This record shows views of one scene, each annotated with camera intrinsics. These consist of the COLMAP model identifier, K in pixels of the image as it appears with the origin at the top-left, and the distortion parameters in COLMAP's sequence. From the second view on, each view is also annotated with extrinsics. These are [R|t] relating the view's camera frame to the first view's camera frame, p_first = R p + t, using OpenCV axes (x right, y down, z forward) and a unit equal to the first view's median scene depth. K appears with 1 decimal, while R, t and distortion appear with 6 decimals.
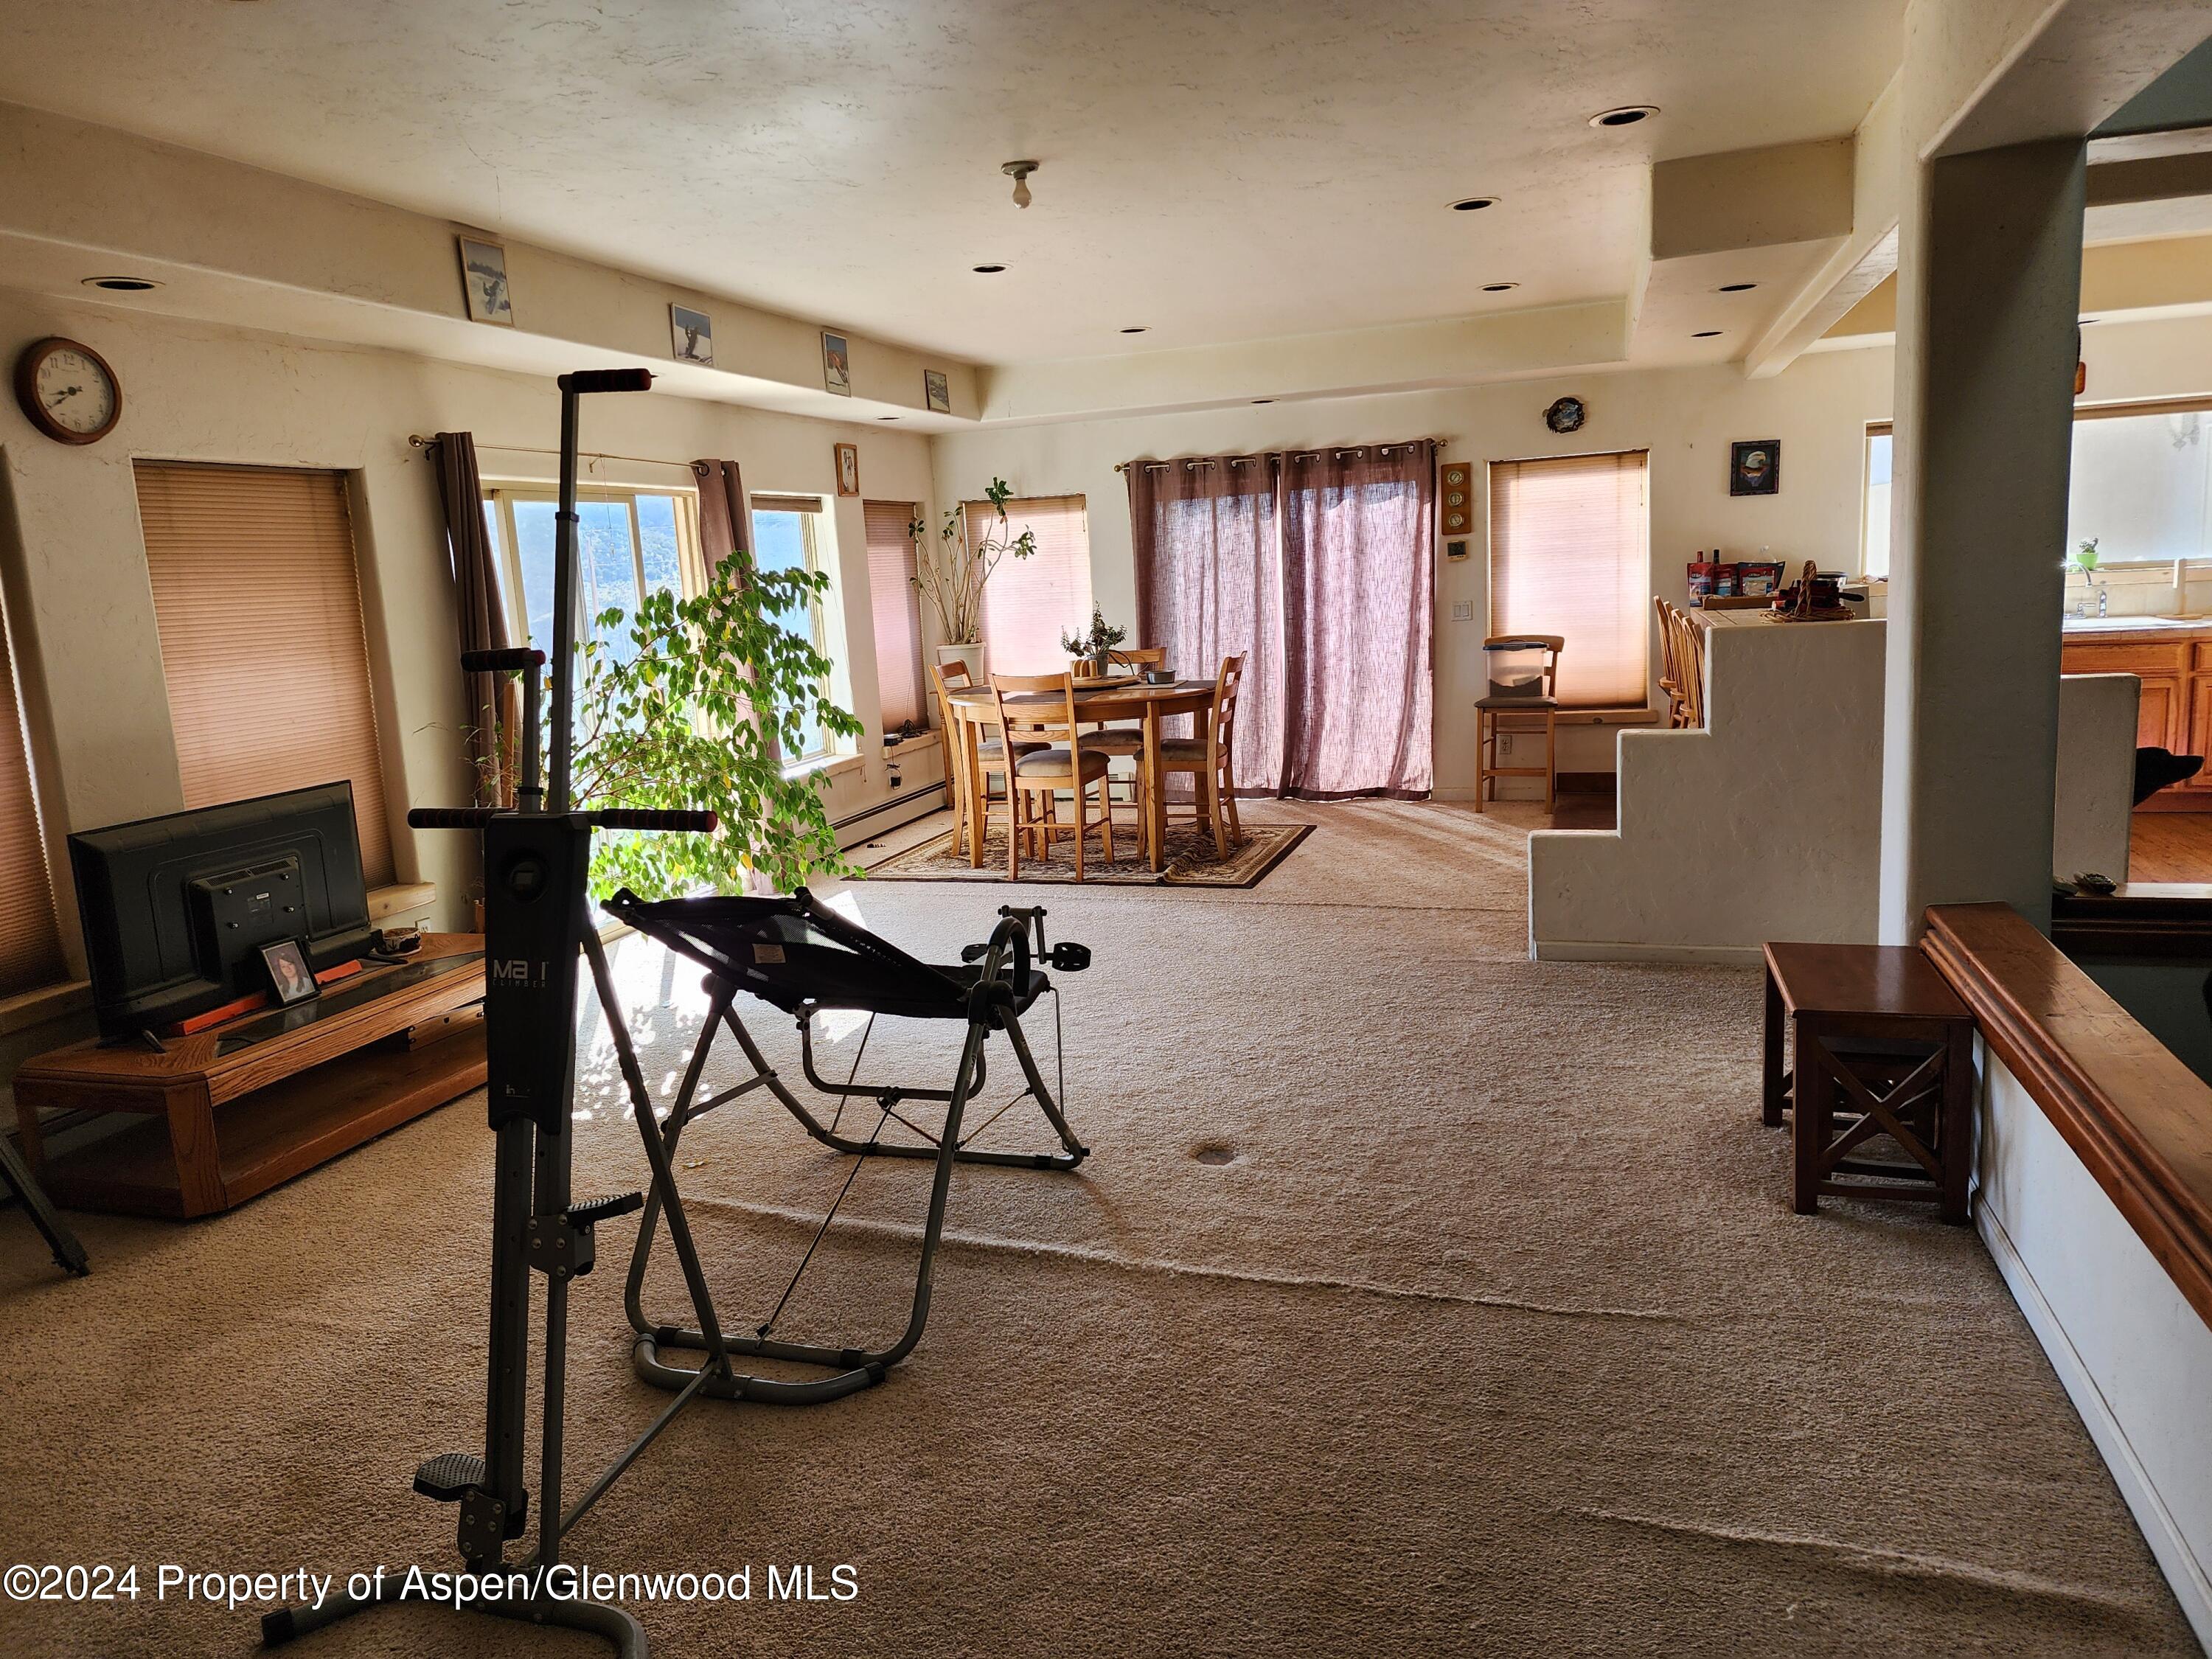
lens RADIAL K [[1504.2, 0, 1094.9], [0, 1504.2, 821.3], [0, 0, 1]] dist [0.044203, -0.058291]
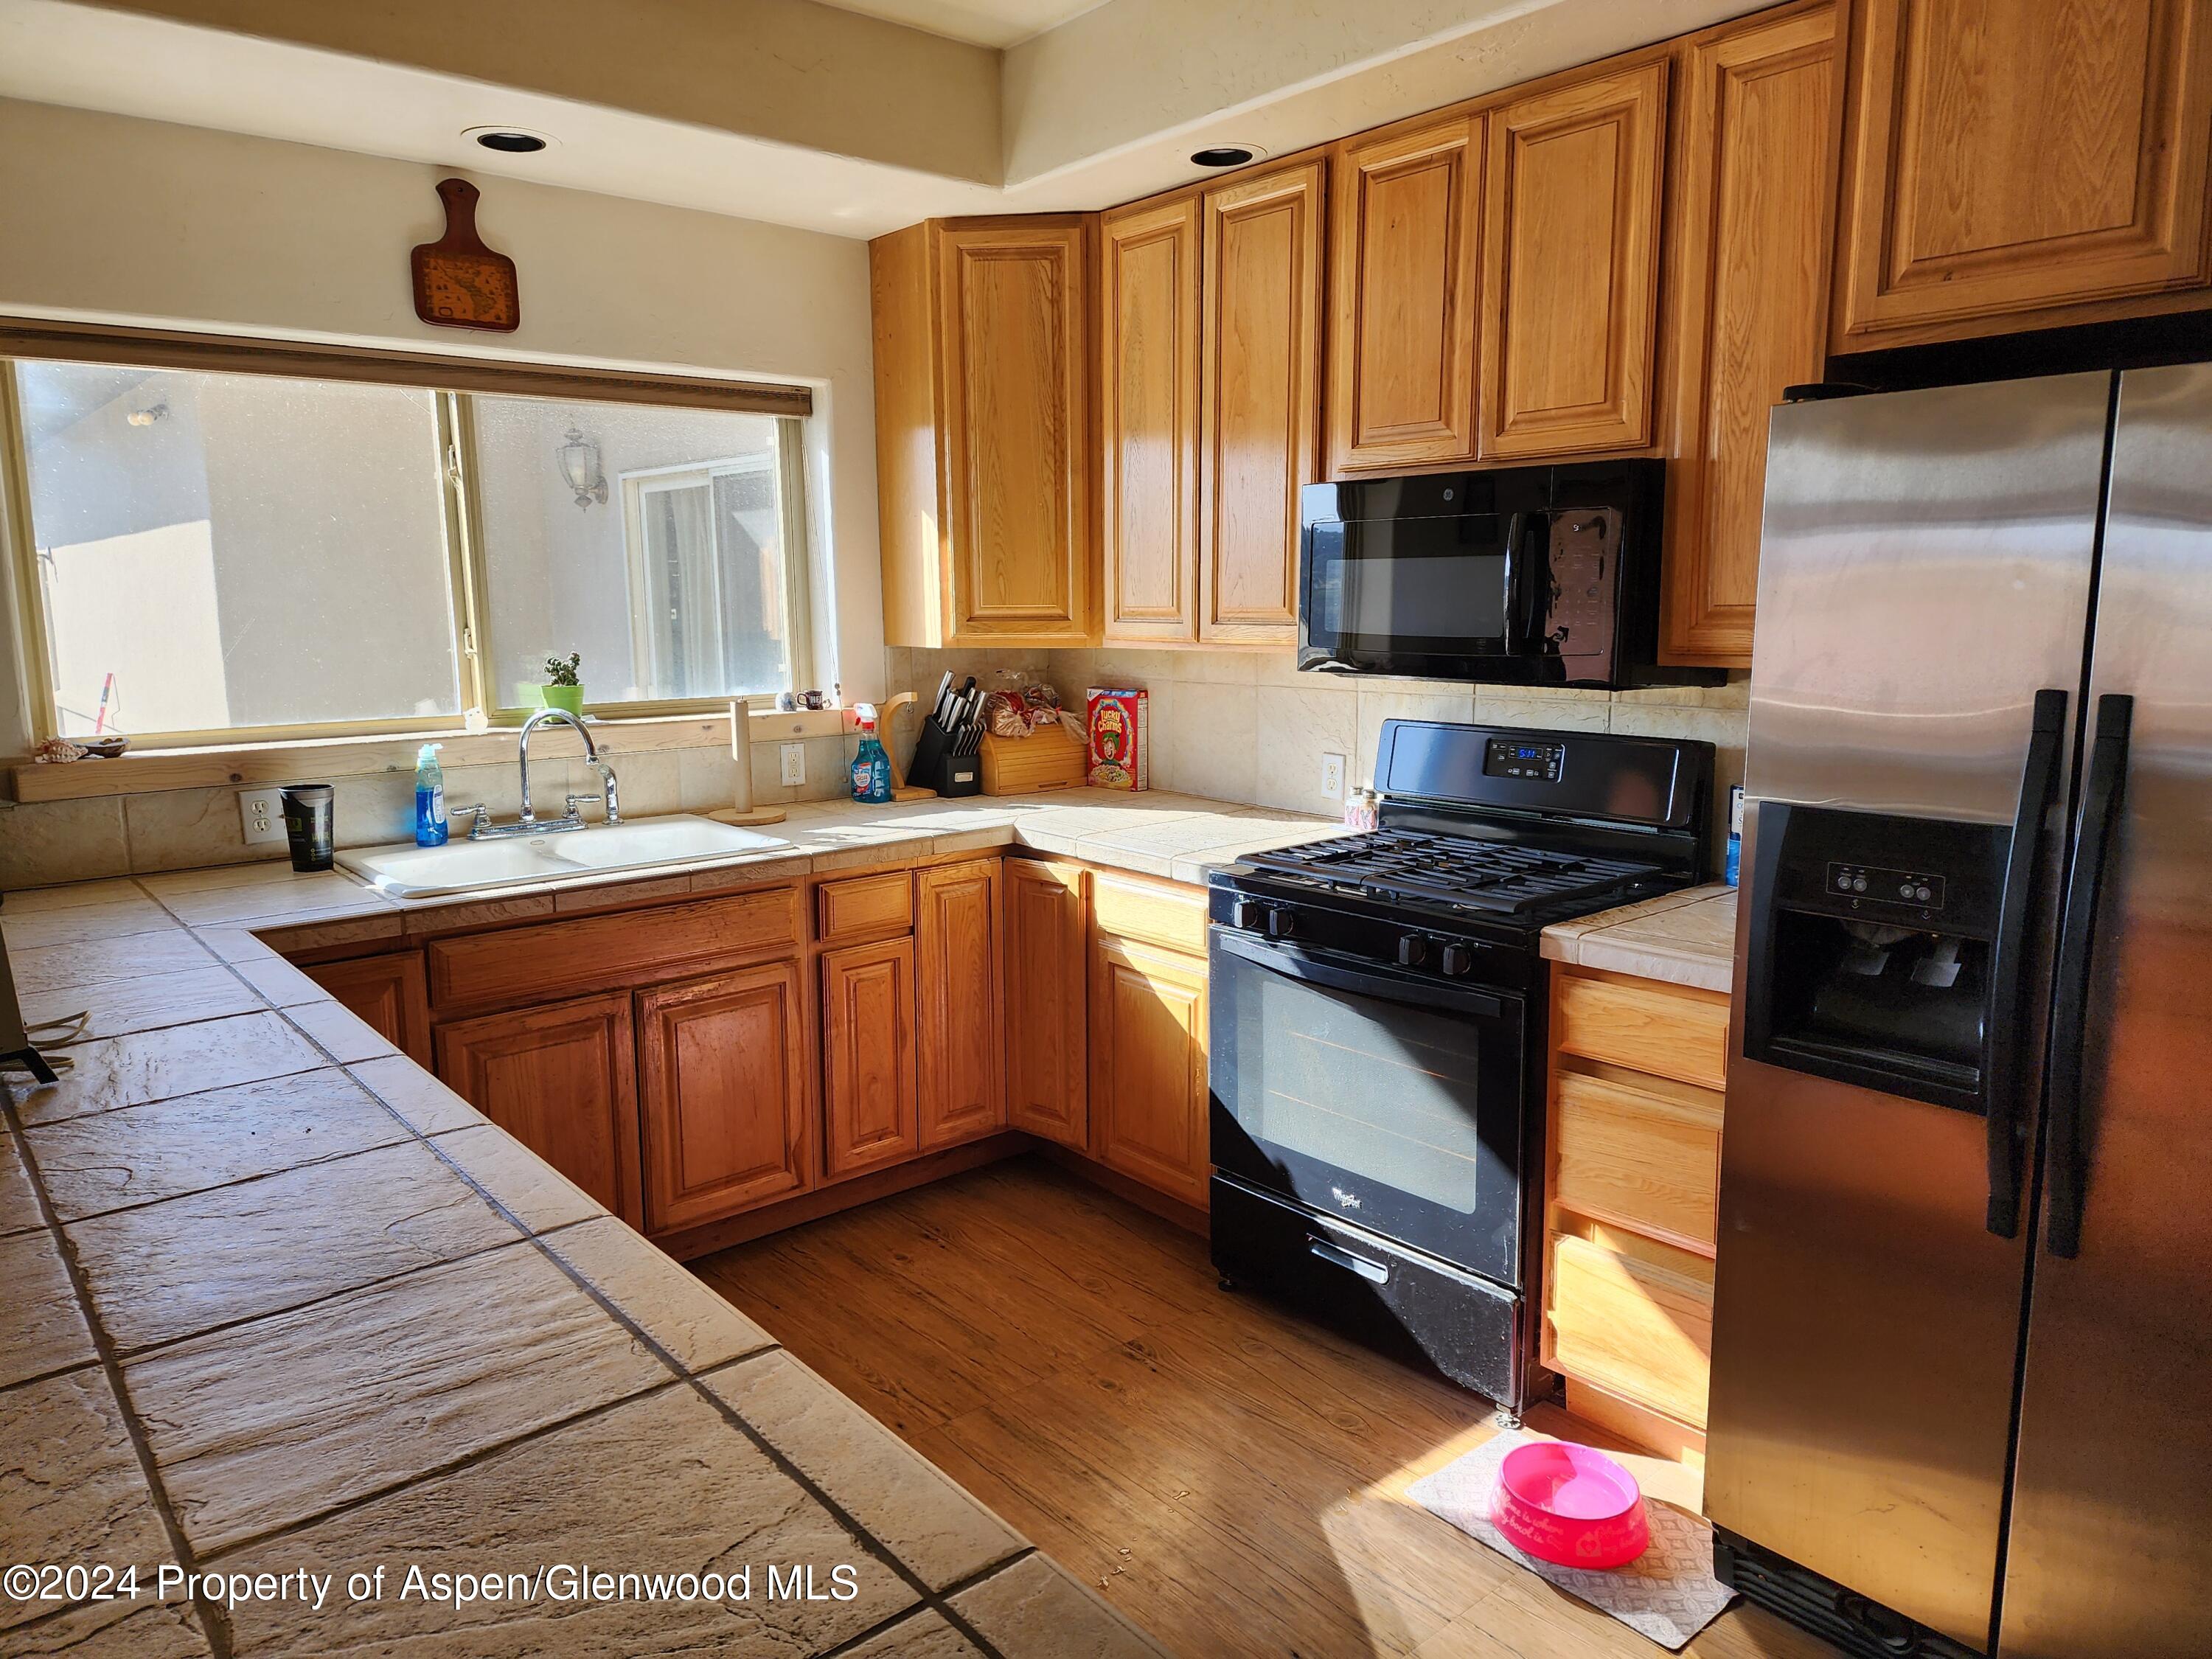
lens RADIAL K [[1470.9, 0, 1102.8], [0, 1470.9, 821.9], [0, 0, 1]] dist [0.090060, -0.087659]
pose [[0.517782, -0.077060, 0.852035, 0.311715], [0.114622, 0.993204, 0.020172, -0.112326], [-0.847799, 0.087217, 0.523096, 0.559548]]
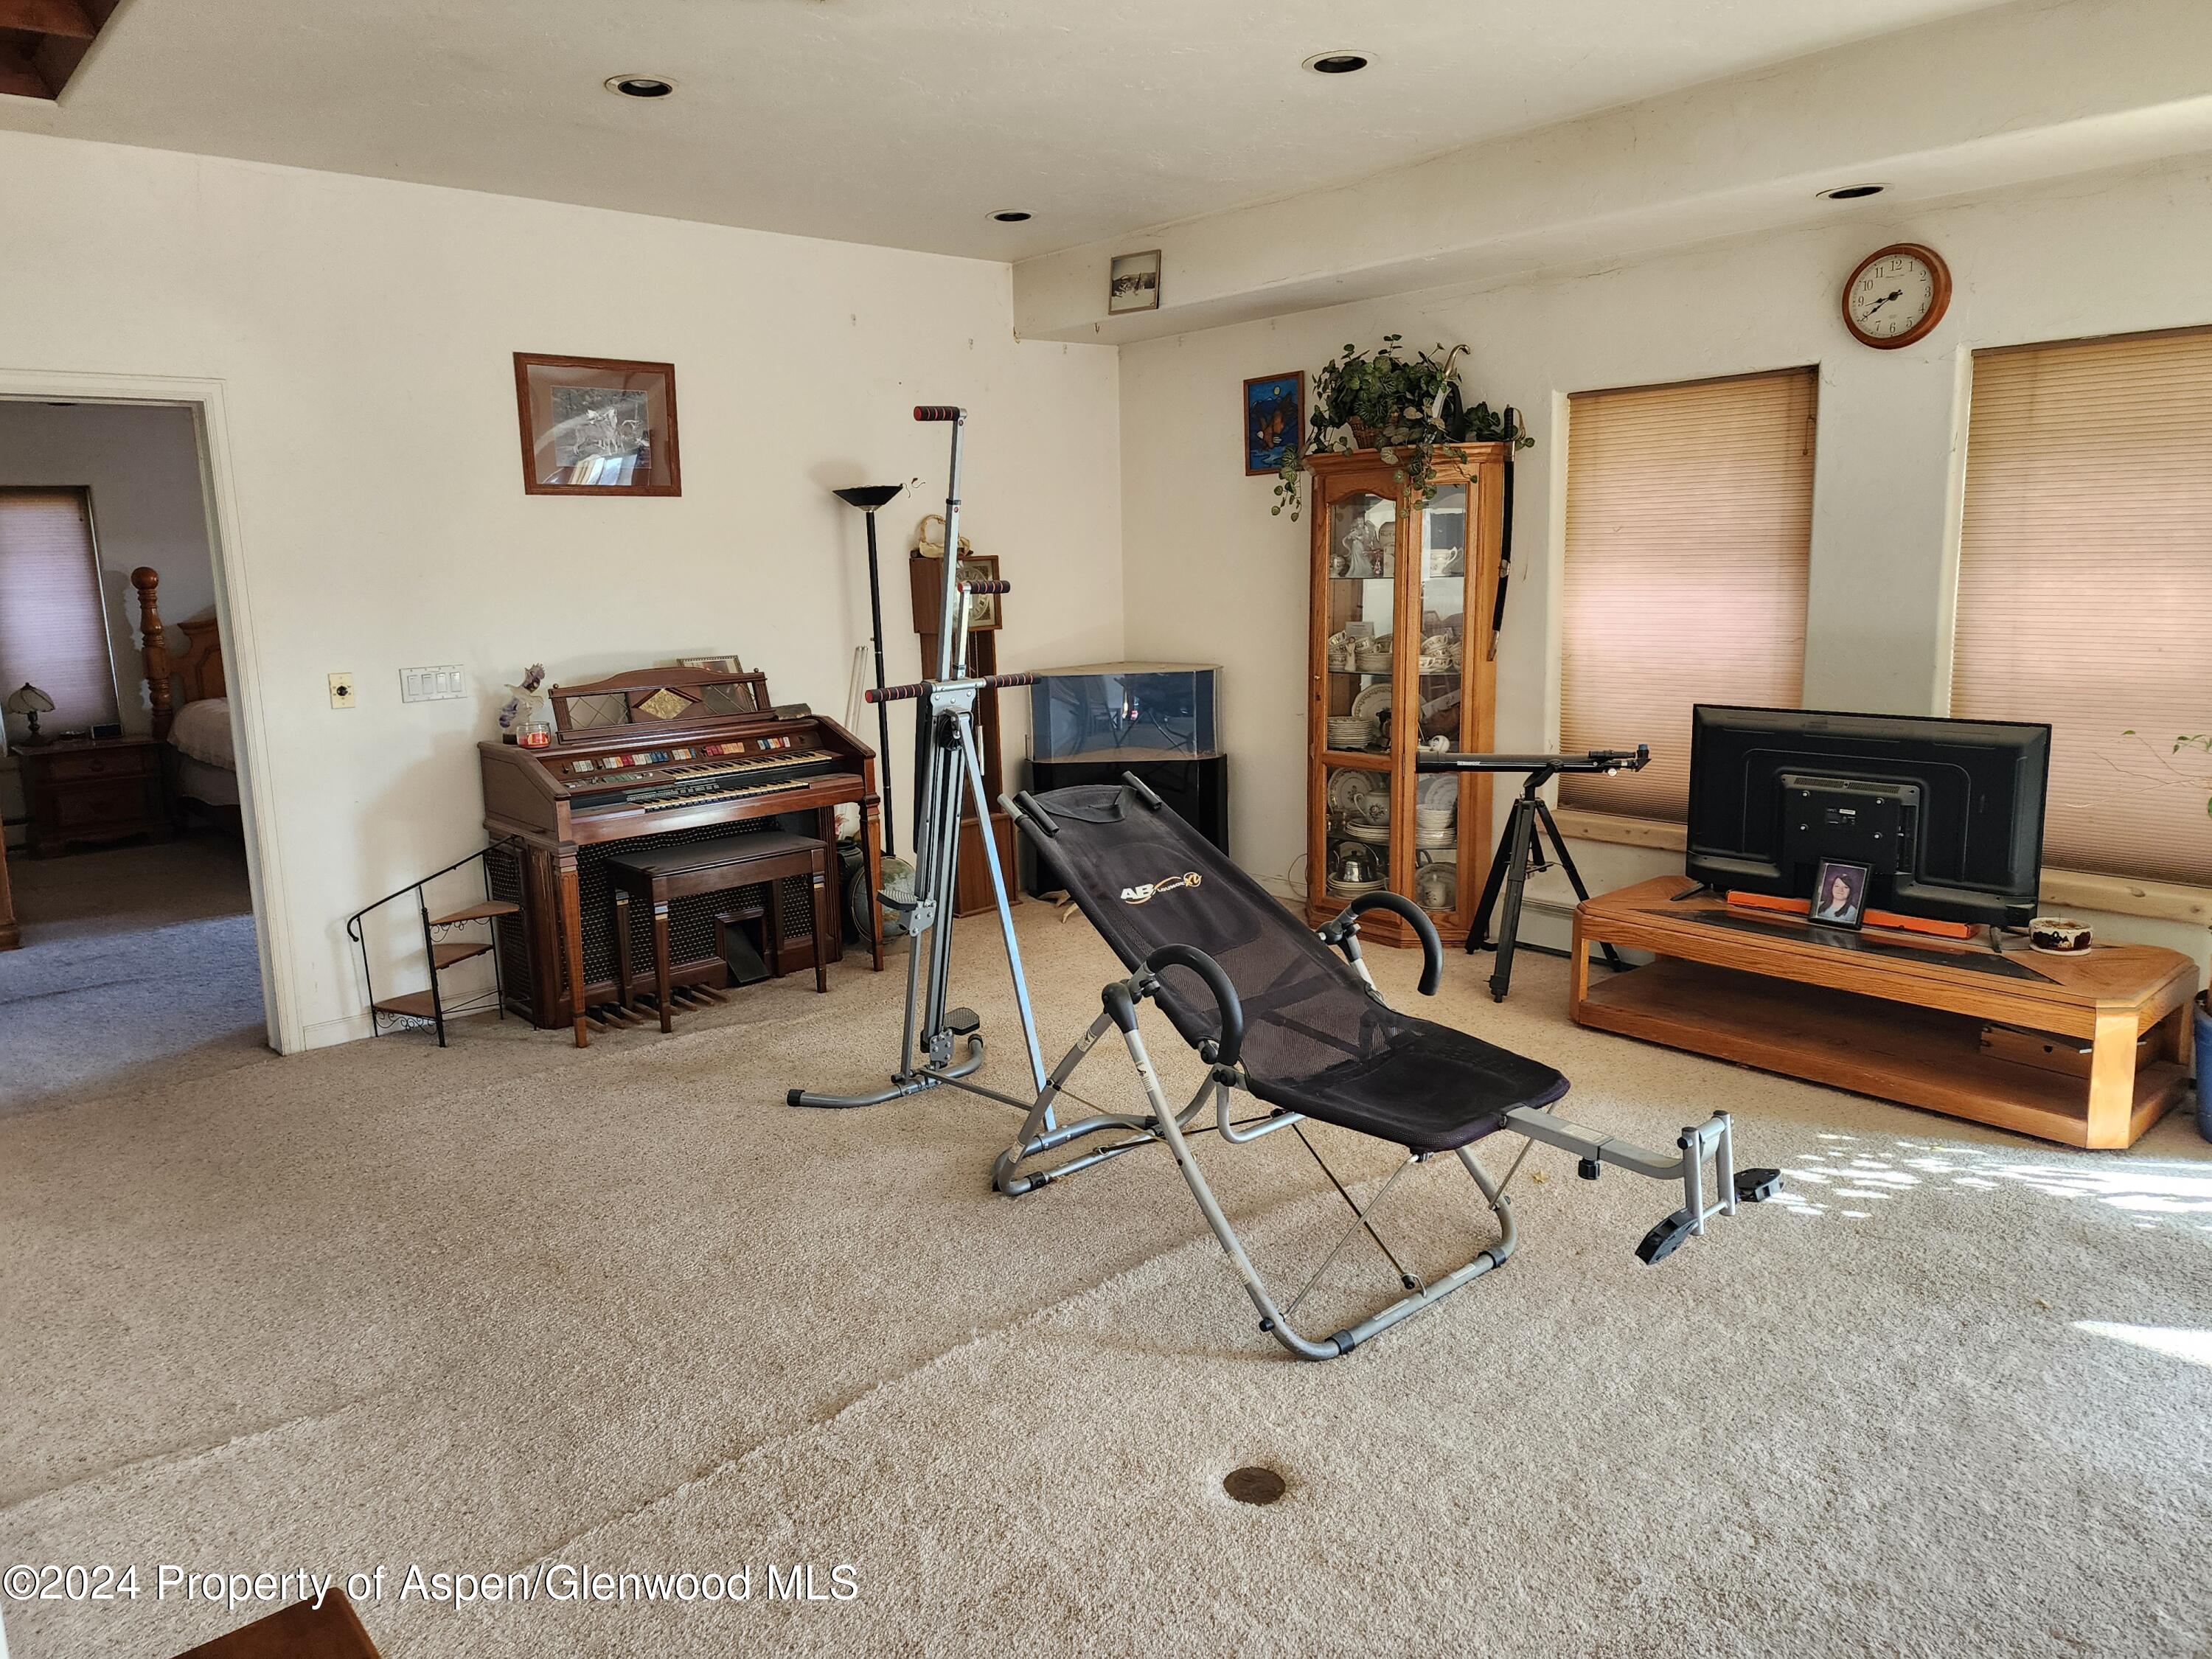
lens RADIAL K [[1470.9, 0, 1102.8], [0, 1470.9, 821.9], [0, 0, 1]] dist [0.090060, -0.087659]
pose [[-0.502676, 0.222635, -0.835314, 3.942467], [-0.085336, 0.948770, 0.304227, -1.549435], [0.860252, 0.224210, -0.457925, 8.033799]]
